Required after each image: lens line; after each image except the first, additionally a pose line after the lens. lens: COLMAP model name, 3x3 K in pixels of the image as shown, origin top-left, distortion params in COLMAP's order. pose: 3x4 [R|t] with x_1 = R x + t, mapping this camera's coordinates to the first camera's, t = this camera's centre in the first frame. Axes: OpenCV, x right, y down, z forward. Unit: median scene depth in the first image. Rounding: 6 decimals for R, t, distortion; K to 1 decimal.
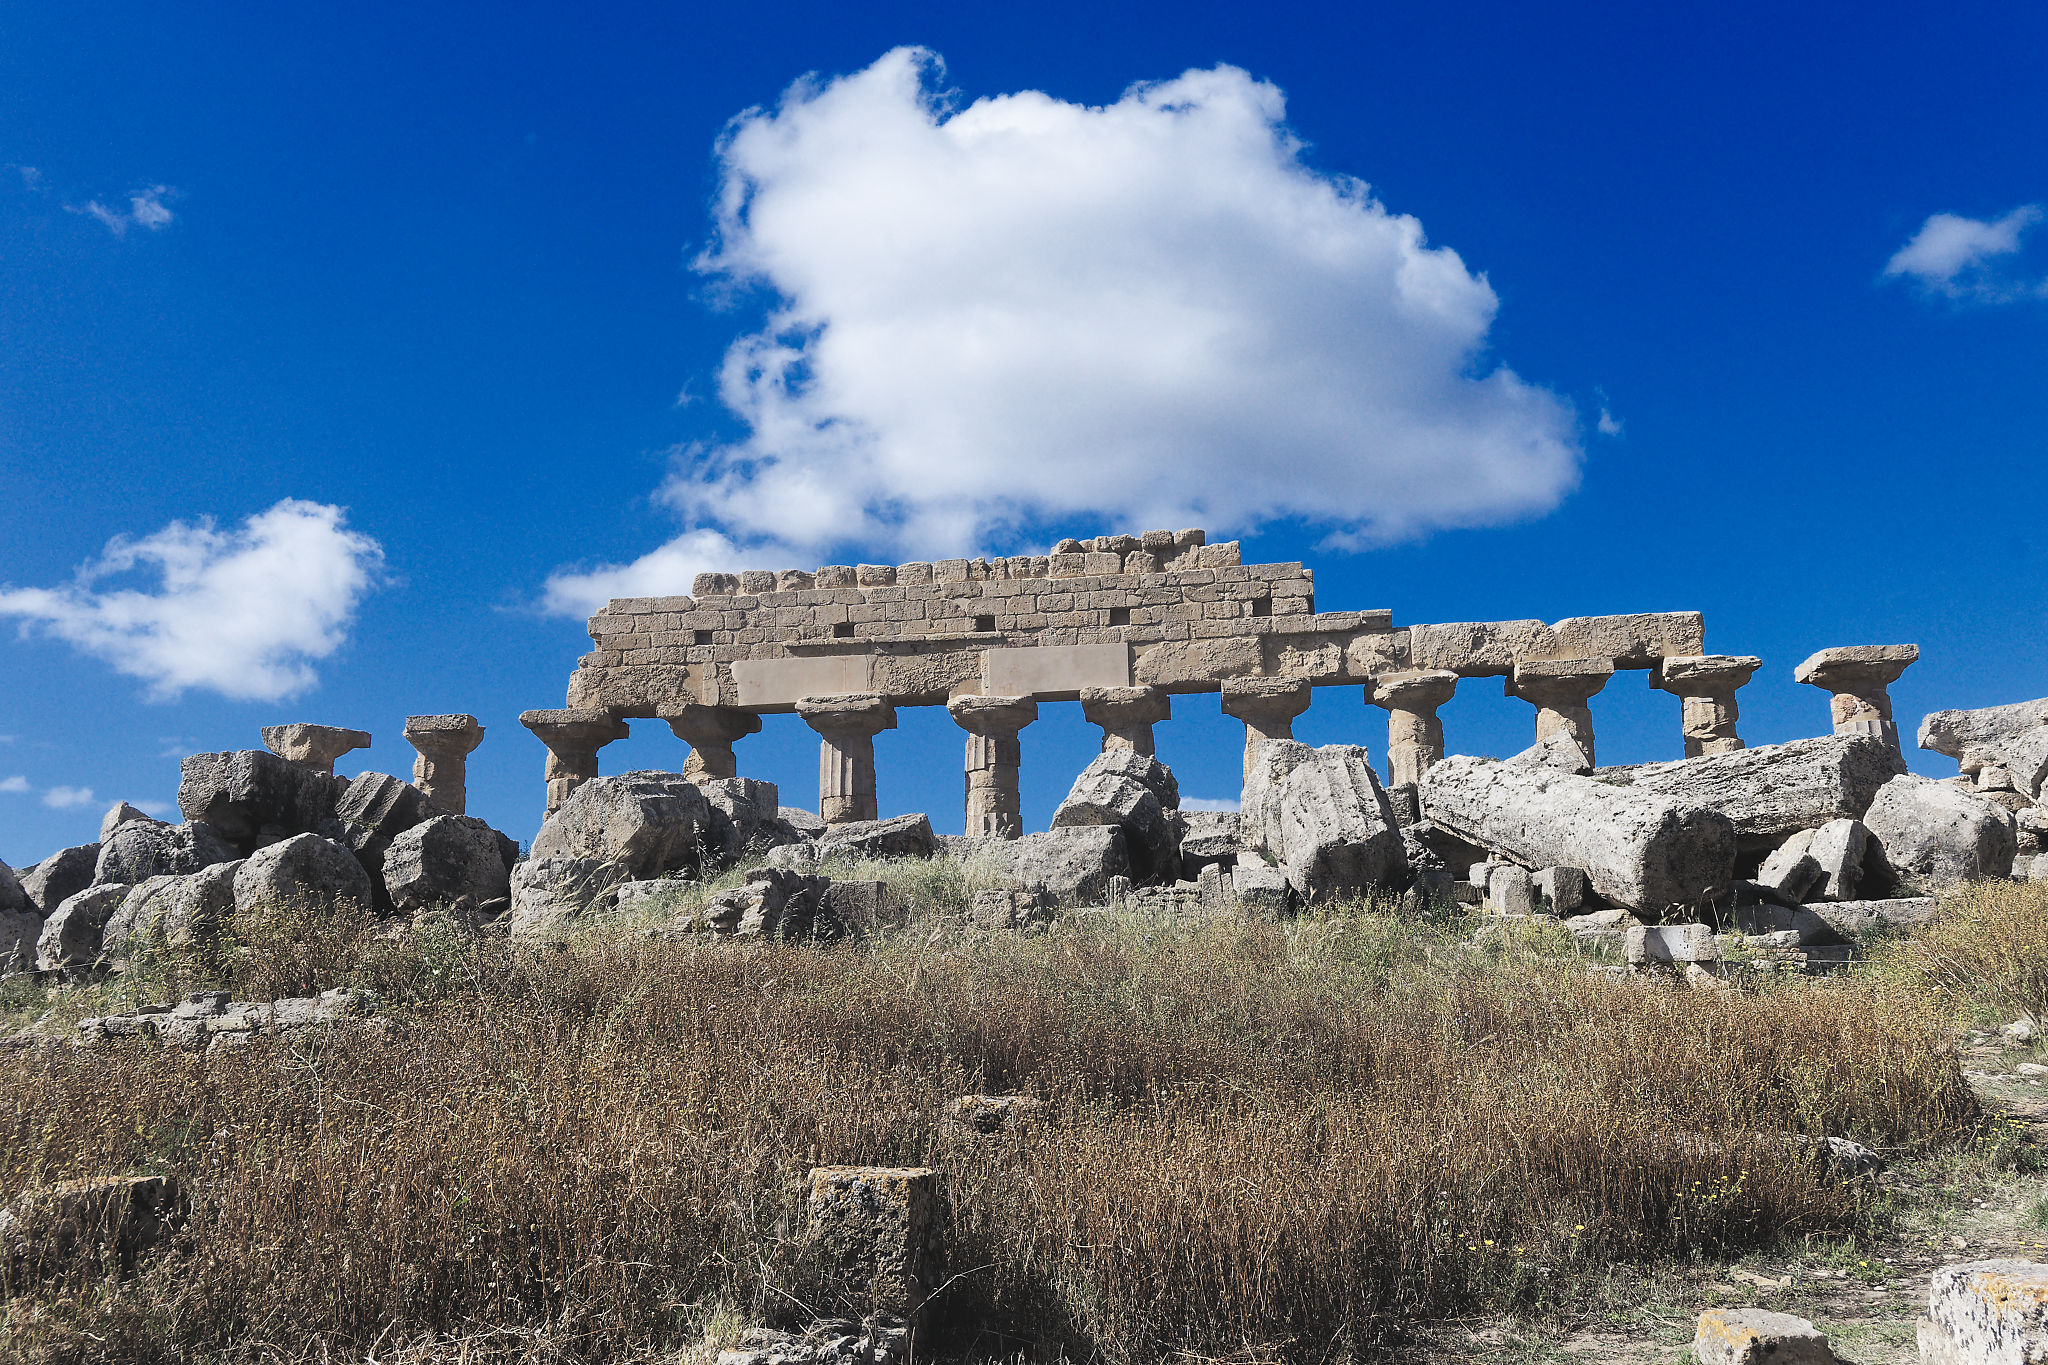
lens RADIAL K [[1802.5, 0, 1005.9], [0, 1802.5, 684.3], [0, 0, 1]] dist [-0.013058, 0.002821]
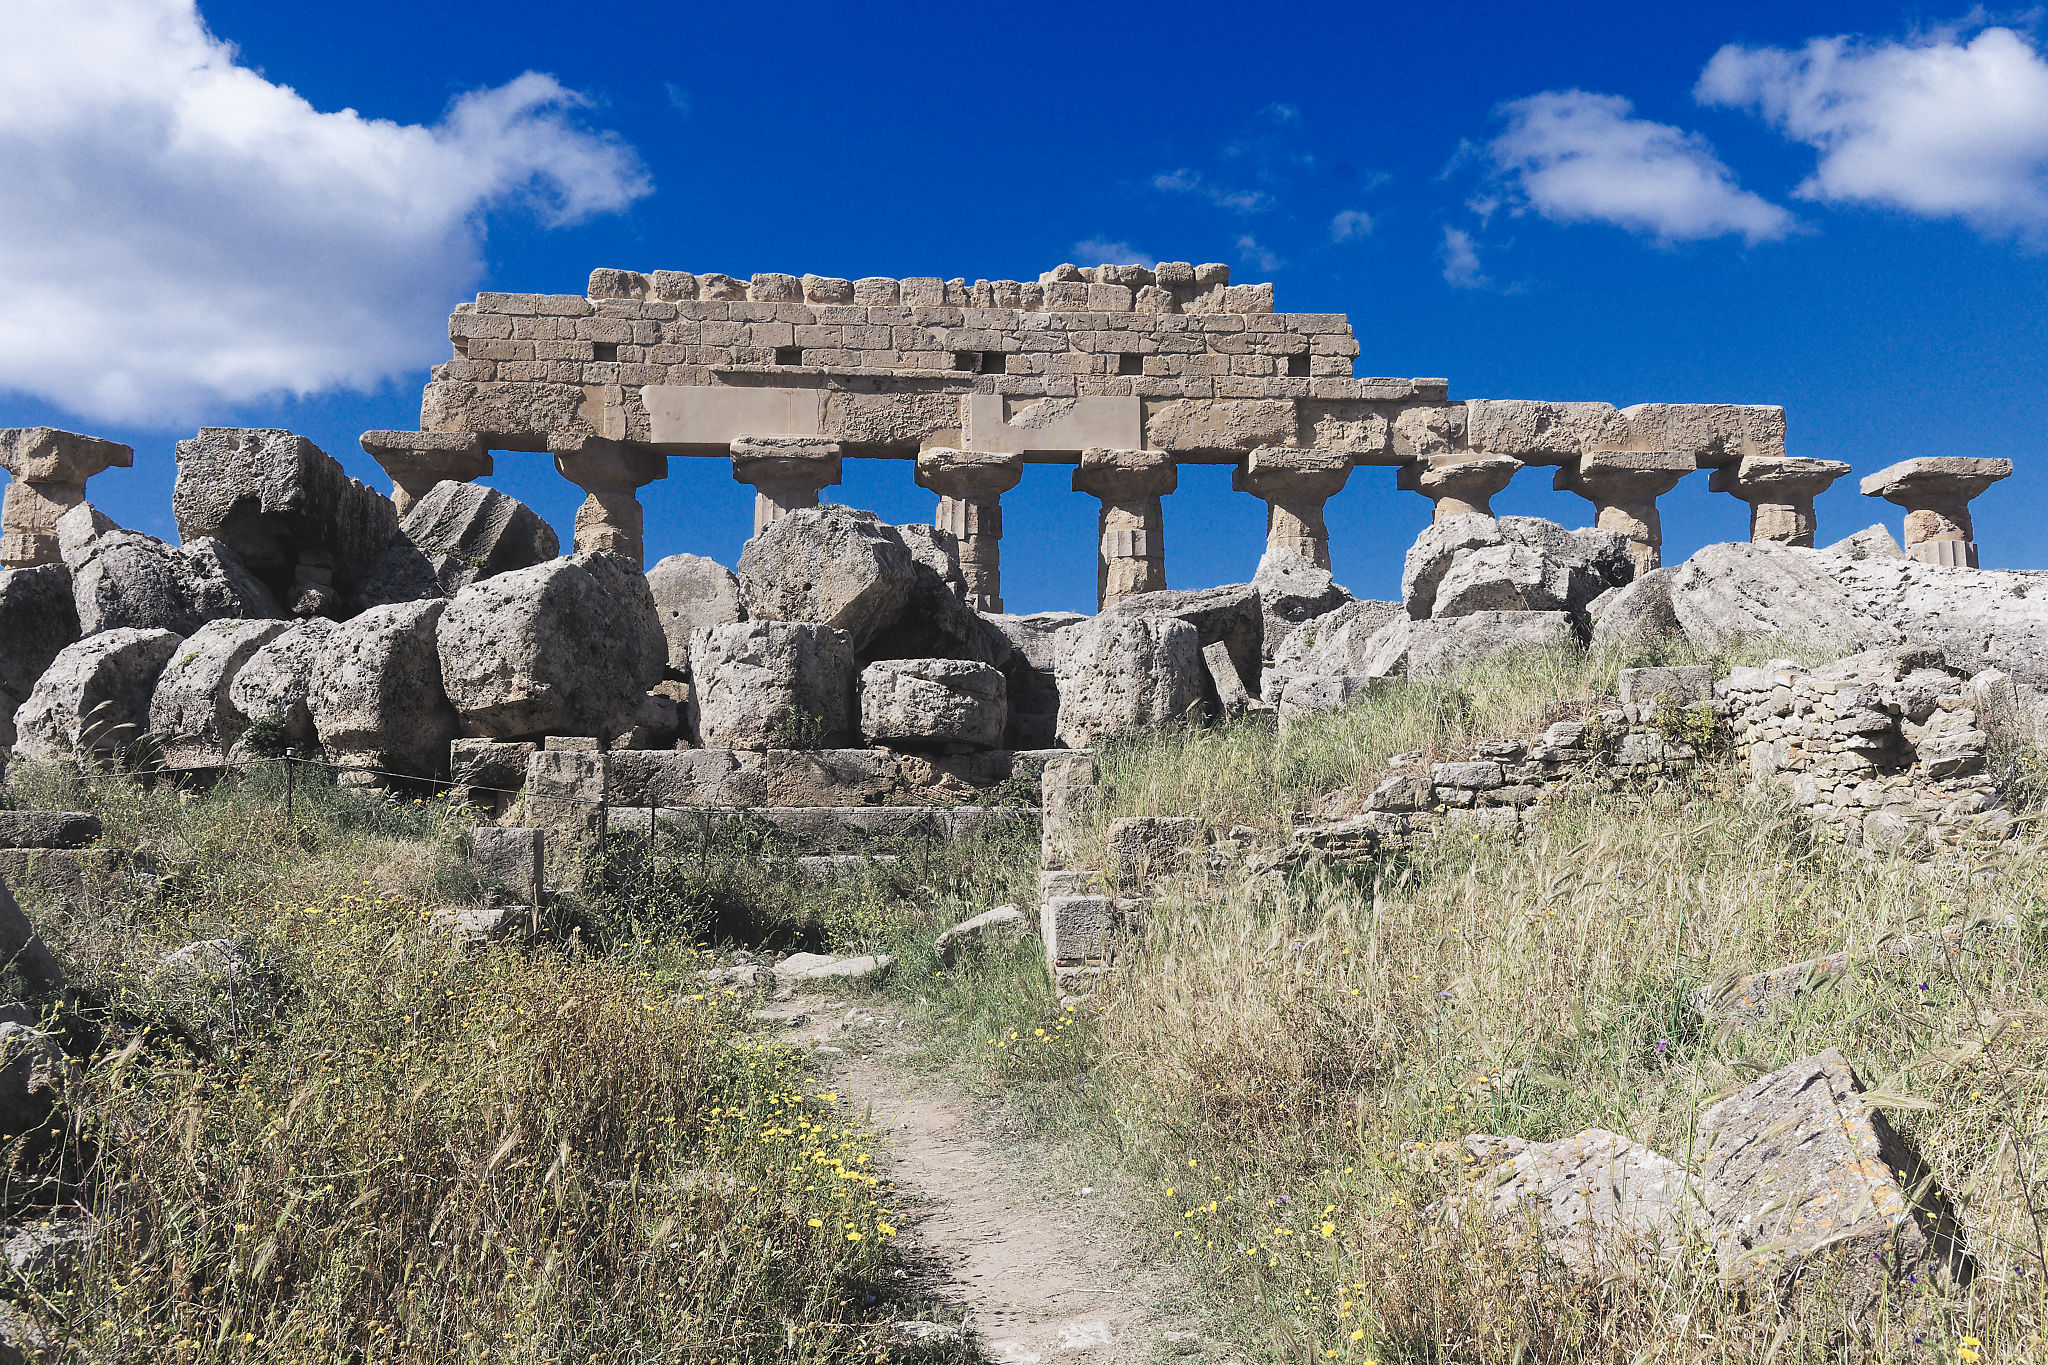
lens RADIAL K [[1934.9, 0, 1023.4], [0, 1934.9, 683.3], [0, 0, 1]] dist [0.002192, 0.000000]
pose [[0.977490, 0.040524, 0.207051, -0.164060], [-0.062702, 0.992837, 0.101699, 0.020535], [-0.201447, -0.112392, 0.973030, 0.136252]]
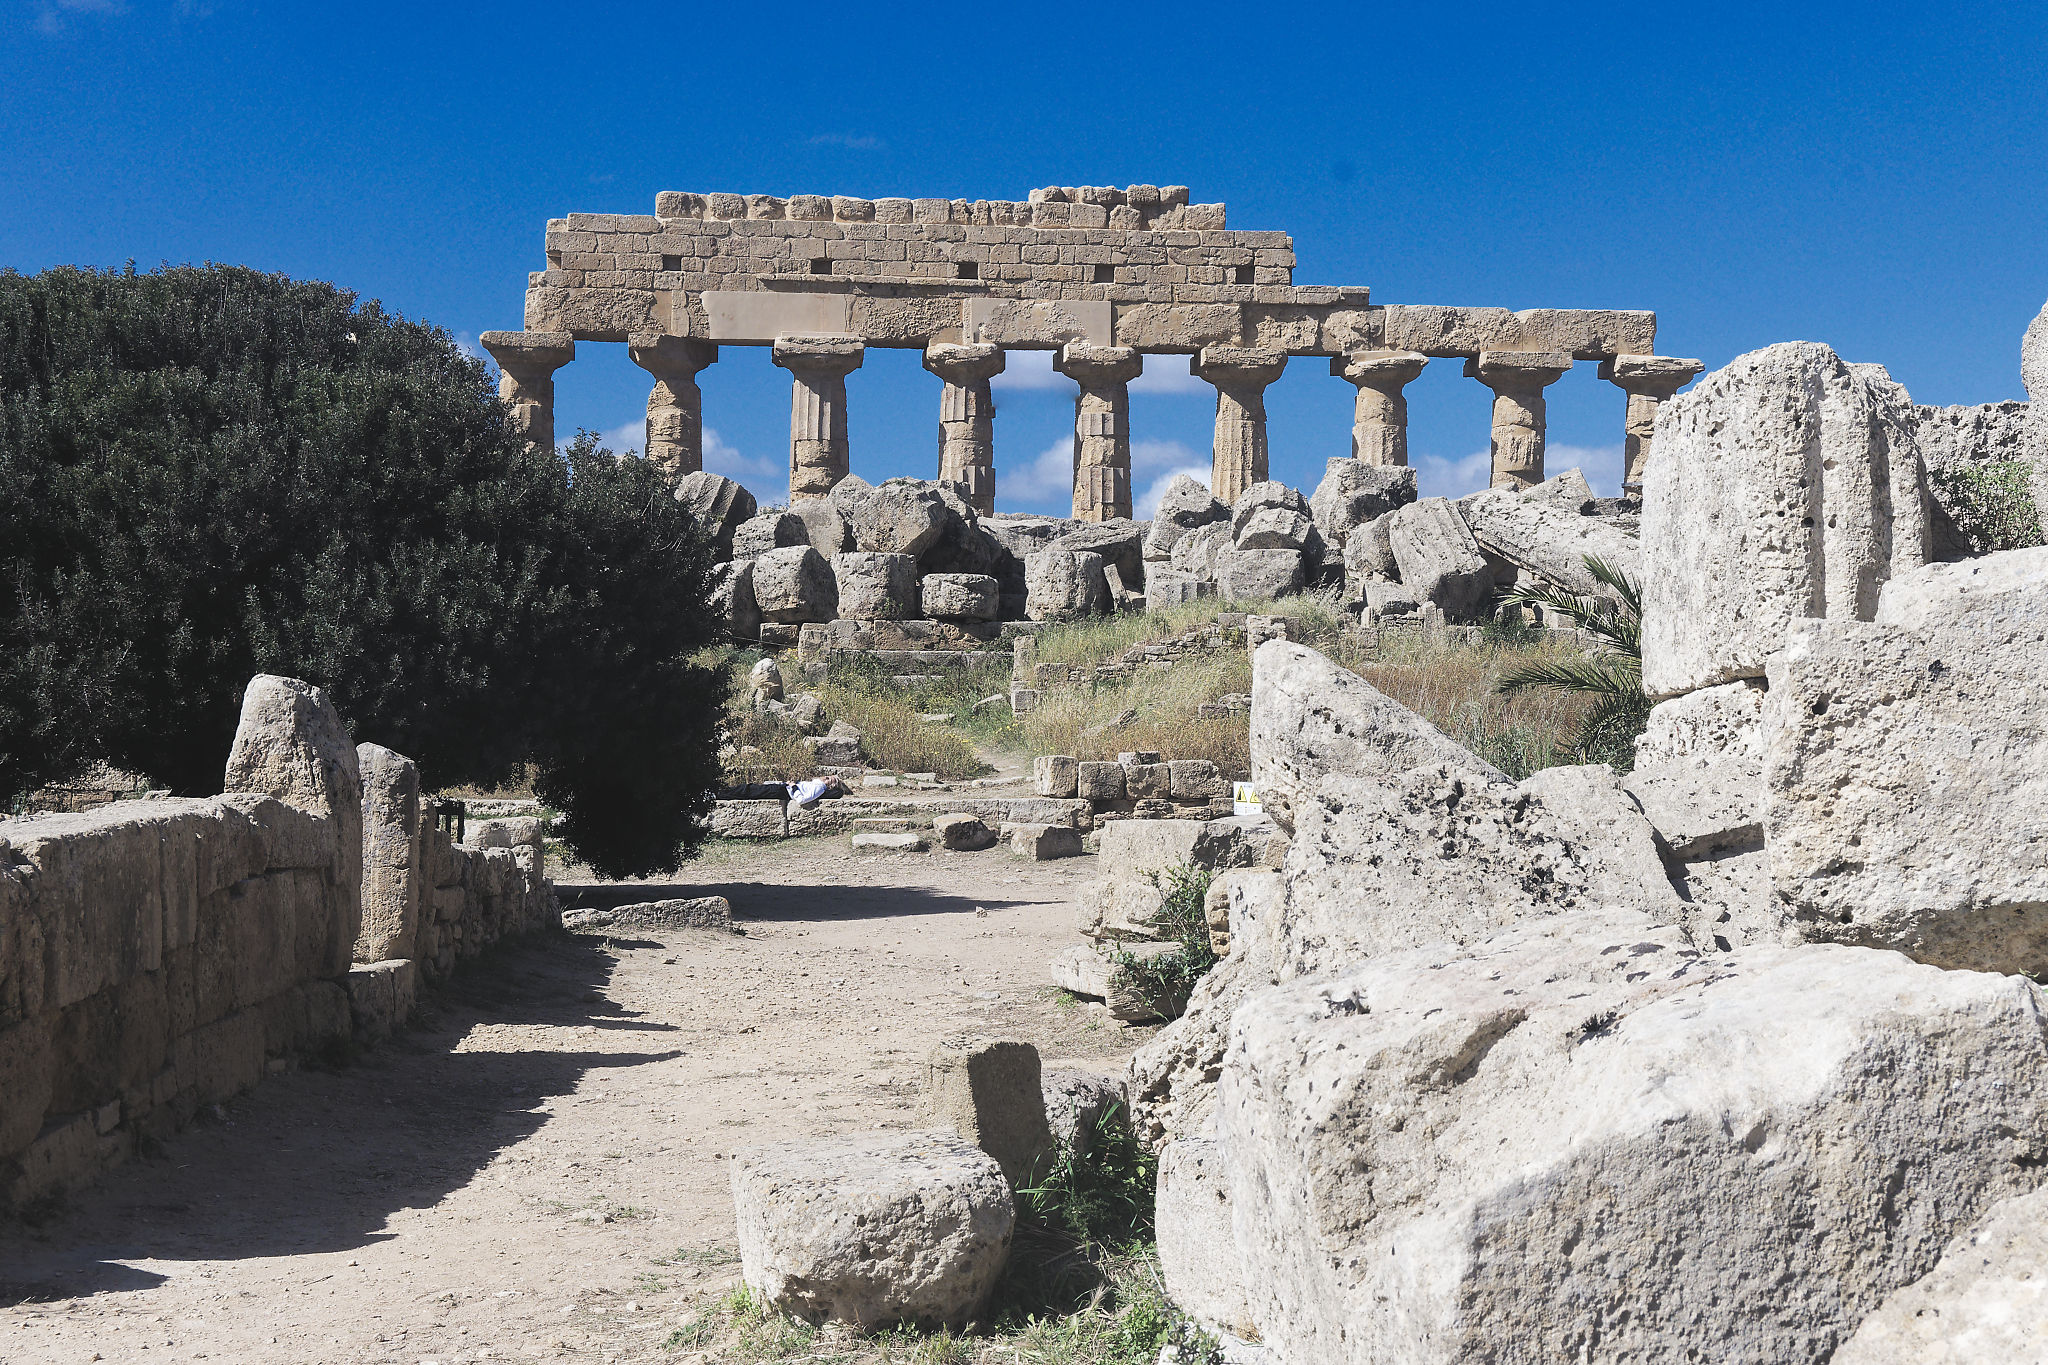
lens RADIAL K [[2880.9, 0, 1020.8], [0, 2880.9, 684.2], [0, 0, 1]] dist [-0.003505, 0.000000]
pose [[0.976681, 0.035780, 0.211691, -0.312781], [-0.076875, 0.978920, 0.189222, -0.114317], [-0.200458, -0.201084, 0.958844, -0.560688]]
